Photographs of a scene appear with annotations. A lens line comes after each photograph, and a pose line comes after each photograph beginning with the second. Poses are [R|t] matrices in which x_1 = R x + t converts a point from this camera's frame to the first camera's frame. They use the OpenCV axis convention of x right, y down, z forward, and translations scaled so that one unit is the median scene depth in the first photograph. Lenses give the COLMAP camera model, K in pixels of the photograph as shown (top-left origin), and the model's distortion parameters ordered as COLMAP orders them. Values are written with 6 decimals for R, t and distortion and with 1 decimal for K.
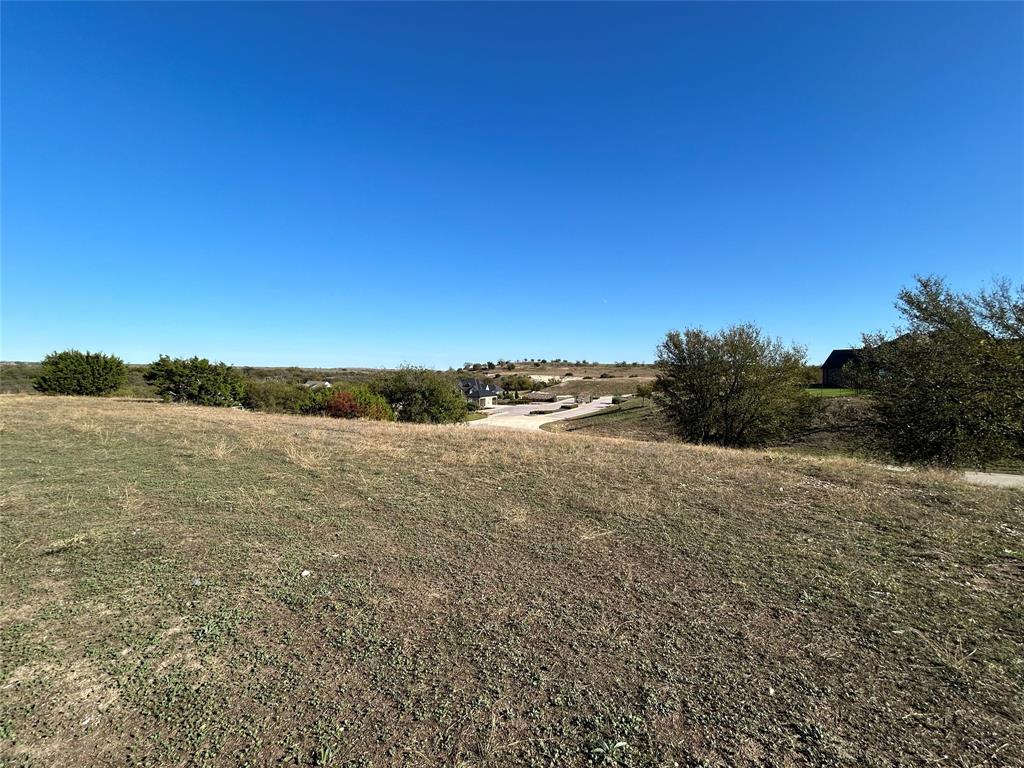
lens RADIAL K [[437.1, 0, 512.0], [0, 437.1, 384.0], [0, 0, 1]] dist [0.007951, -0.000182]
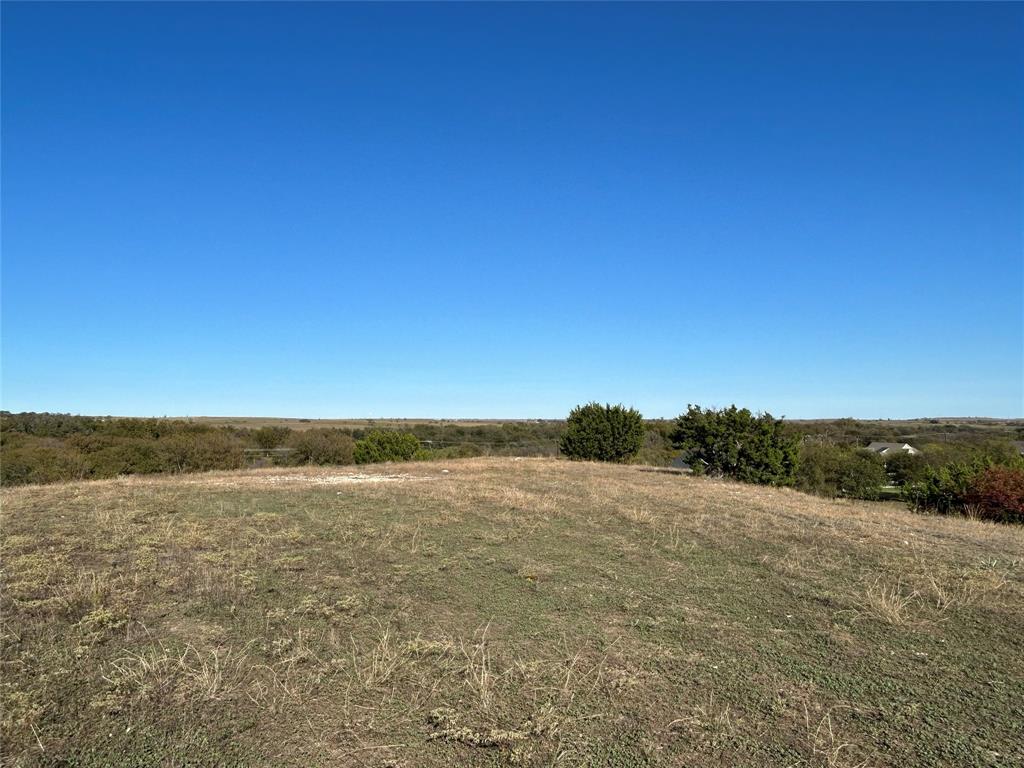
lens RADIAL K [[723.4, 0, 512.0], [0, 723.4, 384.0], [0, 0, 1]] dist [0.000709, 0.000211]
pose [[0.641982, -0.057988, -0.764524, -0.103082], [-0.007860, 0.996586, -0.082189, -0.003706], [0.766680, 0.058773, 0.639334, 0.060301]]
